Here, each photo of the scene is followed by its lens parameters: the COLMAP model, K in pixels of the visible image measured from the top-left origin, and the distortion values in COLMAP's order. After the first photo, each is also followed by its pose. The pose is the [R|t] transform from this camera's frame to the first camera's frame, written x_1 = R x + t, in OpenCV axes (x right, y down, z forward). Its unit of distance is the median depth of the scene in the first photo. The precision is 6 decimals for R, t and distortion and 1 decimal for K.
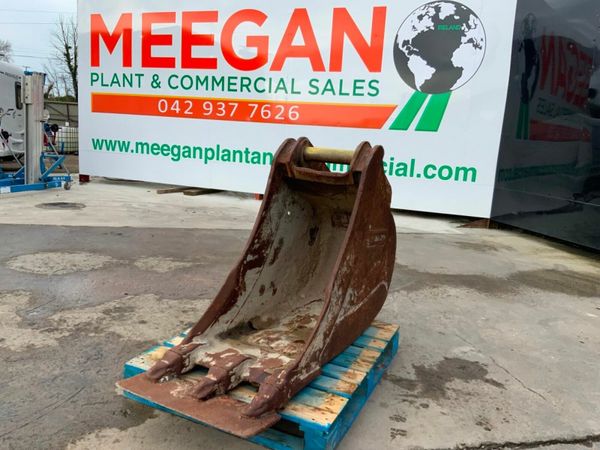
lens RADIAL K [[494.7, 0, 300.0], [0, 494.7, 225.0], [0, 0, 1]] dist [0.133125, -0.282305]
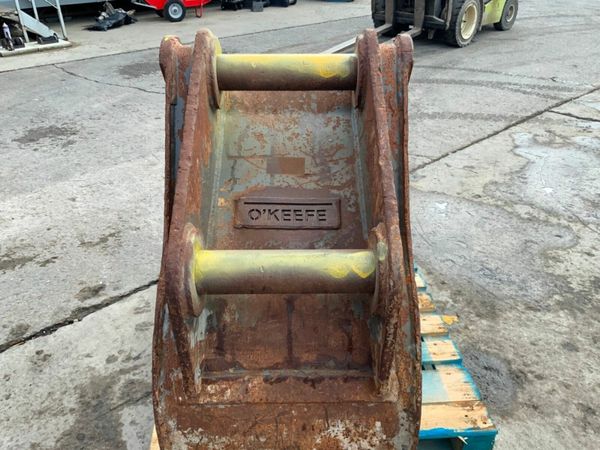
lens RADIAL K [[500.5, 0, 300.0], [0, 500.5, 225.0], [0, 0, 1]] dist [0.058629, -0.111179]
pose [[-0.875959, 0.184574, -0.445677, 0.079141], [-0.145448, 0.779847, 0.608838, -0.088177], [0.459936, 0.598140, -0.656268, 0.400224]]
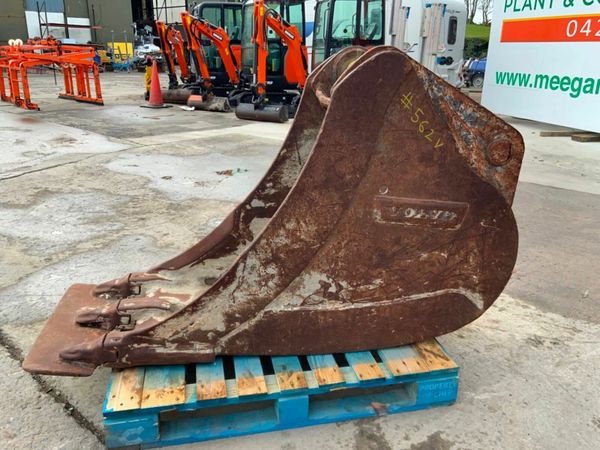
lens RADIAL K [[495.3, 0, 298.7], [0, 495.3, 228.6], [0, 0, 1]] dist [0.064337, -0.110645]
pose [[0.593361, 0.219467, -0.774440, 0.163758], [-0.122602, 0.975529, 0.182517, -0.014360], [0.795545, -0.013350, 0.605748, 0.156518]]
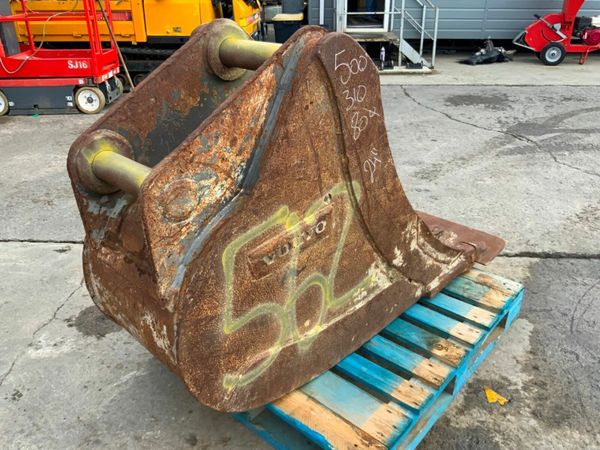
lens RADIAL K [[500.5, 0, 300.0], [0, 500.5, 225.0], [0, 0, 1]] dist [0.058629, -0.111179]
pose [[-0.955411, -0.183210, 0.231567, -0.036424], [-0.006256, 0.796617, 0.604452, -0.093570], [-0.295212, 0.576052, -0.762243, 0.437702]]
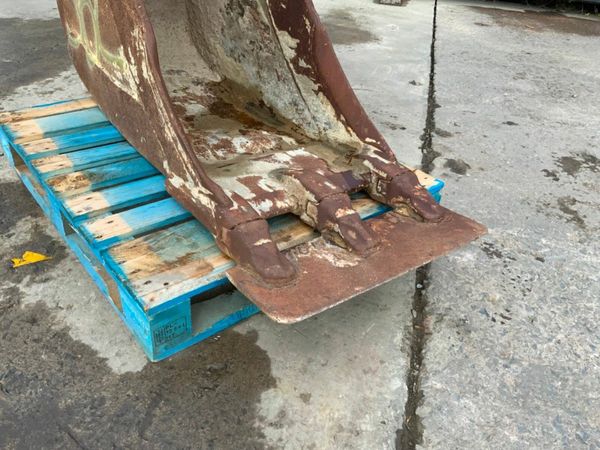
lens RADIAL K [[495.3, 0, 298.7], [0, 495.3, 228.6], [0, 0, 1]] dist [0.064337, -0.110645]
pose [[0.448336, -0.536815, 0.714720, -0.140591], [0.120062, 0.828503, 0.546962, -0.003541], [-0.885765, -0.159412, 0.435899, 0.171419]]
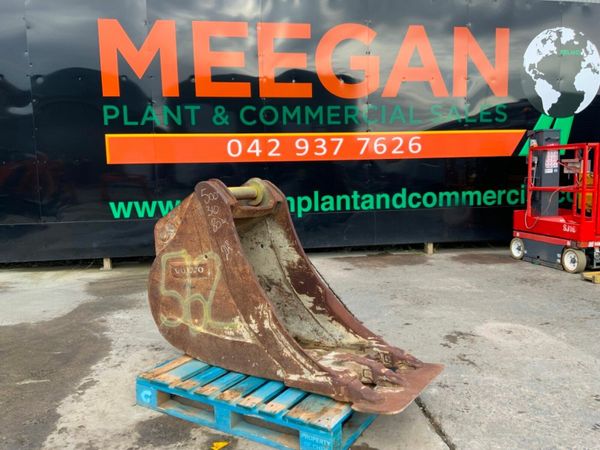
lens RADIAL K [[494.7, 0, 300.0], [0, 494.7, 225.0], [0, 0, 1]] dist [0.133125, -0.282305]
pose [[0.113047, -0.172832, 0.978442, -0.298319], [0.205392, 0.967550, 0.147178, -0.060346], [-0.972129, 0.184326, 0.144877, 0.209288]]
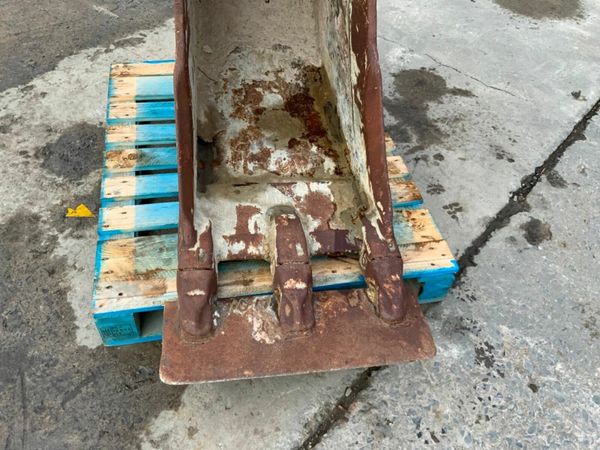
lens RADIAL K [[500.5, 0, 300.0], [0, 500.5, 225.0], [0, 0, 1]] dist [0.058629, -0.111179]
pose [[0.812769, -0.437936, 0.384212, -0.082531], [0.091177, 0.746986, 0.658558, -0.034646], [-0.575408, -0.500224, 0.647056, 0.138235]]
